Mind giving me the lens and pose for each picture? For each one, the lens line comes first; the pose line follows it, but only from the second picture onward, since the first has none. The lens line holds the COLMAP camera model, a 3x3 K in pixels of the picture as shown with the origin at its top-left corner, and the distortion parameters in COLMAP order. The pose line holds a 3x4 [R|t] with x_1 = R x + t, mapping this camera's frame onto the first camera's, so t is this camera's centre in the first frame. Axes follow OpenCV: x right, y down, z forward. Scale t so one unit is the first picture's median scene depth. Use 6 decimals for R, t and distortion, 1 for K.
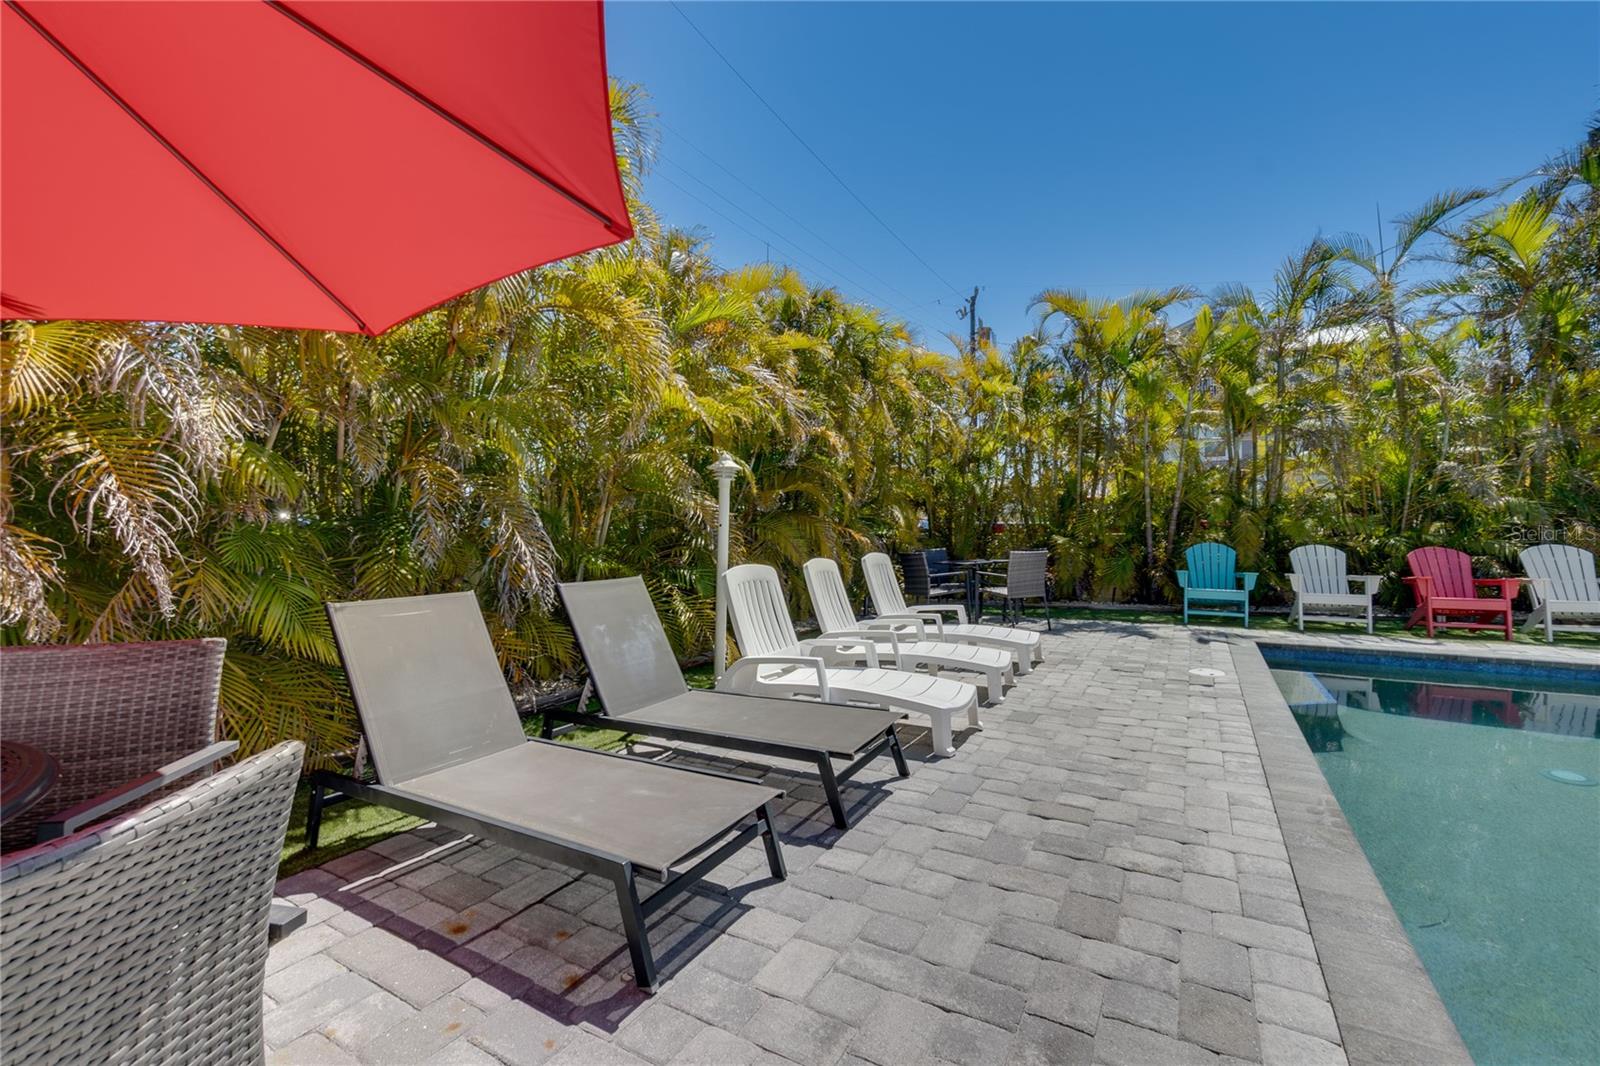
lens RADIAL K [[673.7, 0, 804.5], [0, 673.7, 529.8], [0, 0, 1]] dist [0.004075, 0.000537]
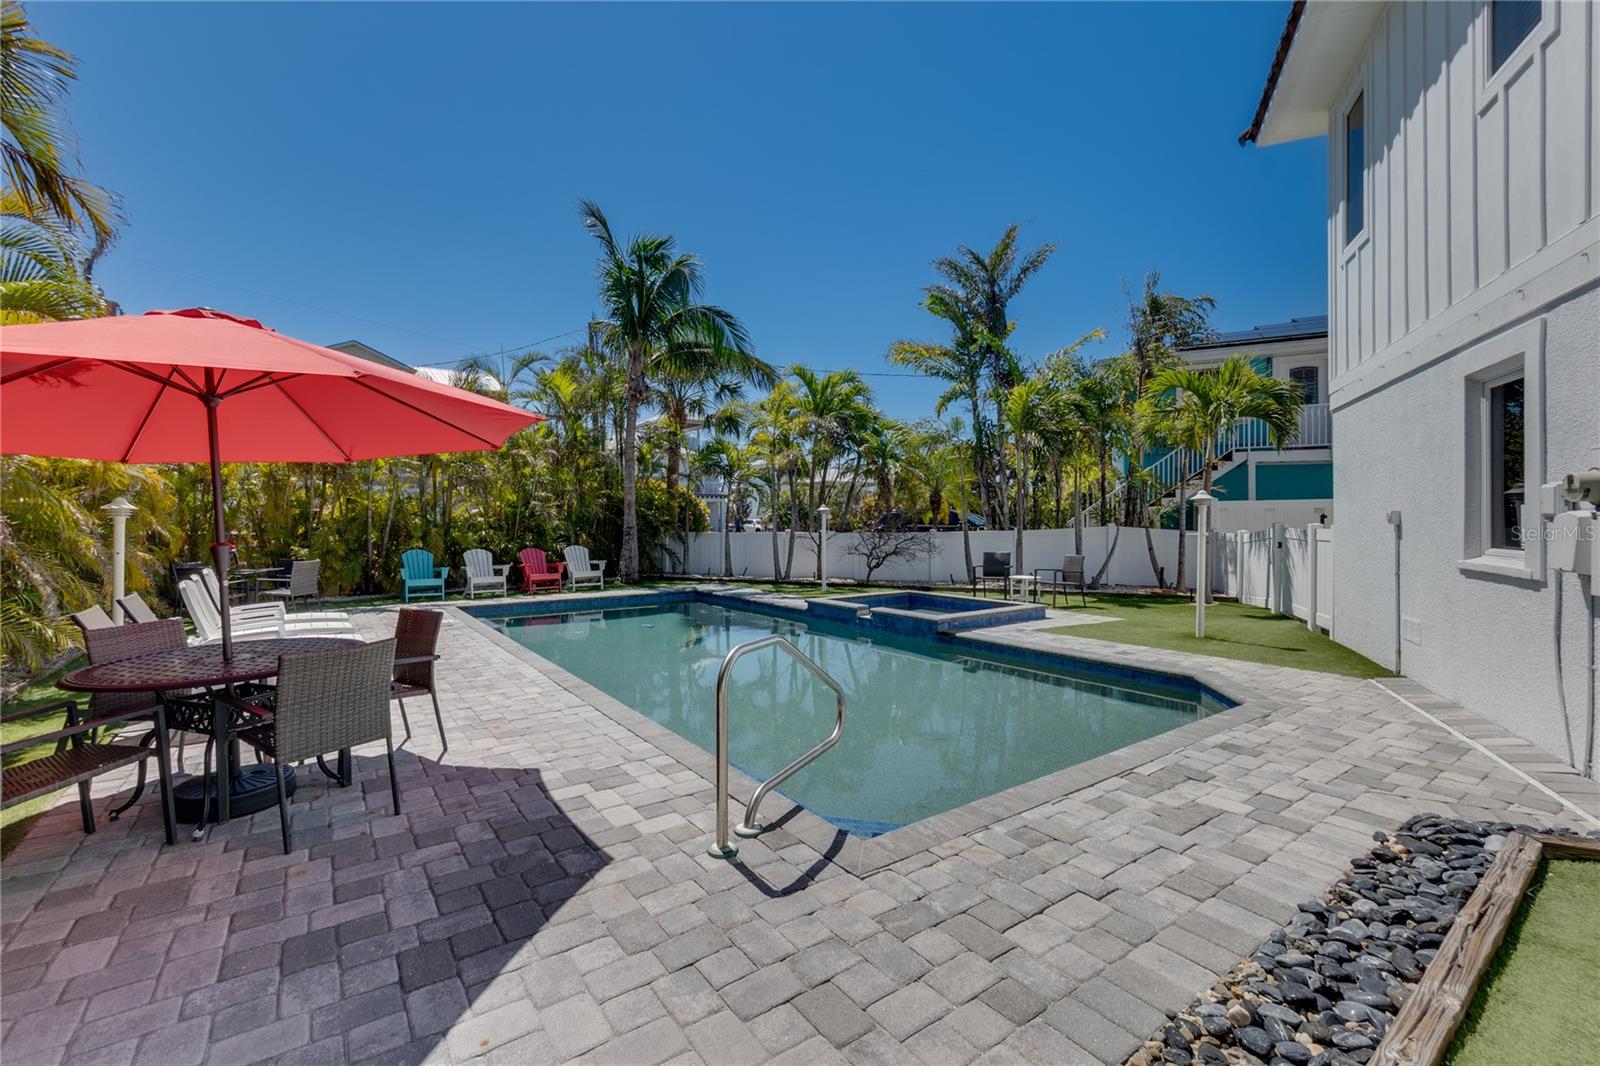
lens RADIAL K [[673.7, 0, 804.0], [0, 673.7, 526.3], [0, 0, 1]] dist [0.004075, 0.000537]
pose [[0.399915, -0.000709, 0.916552, -0.447749], [0.002775, 0.999996, -0.000437, -0.030307], [-0.916548, 0.002718, 0.399915, -0.413571]]
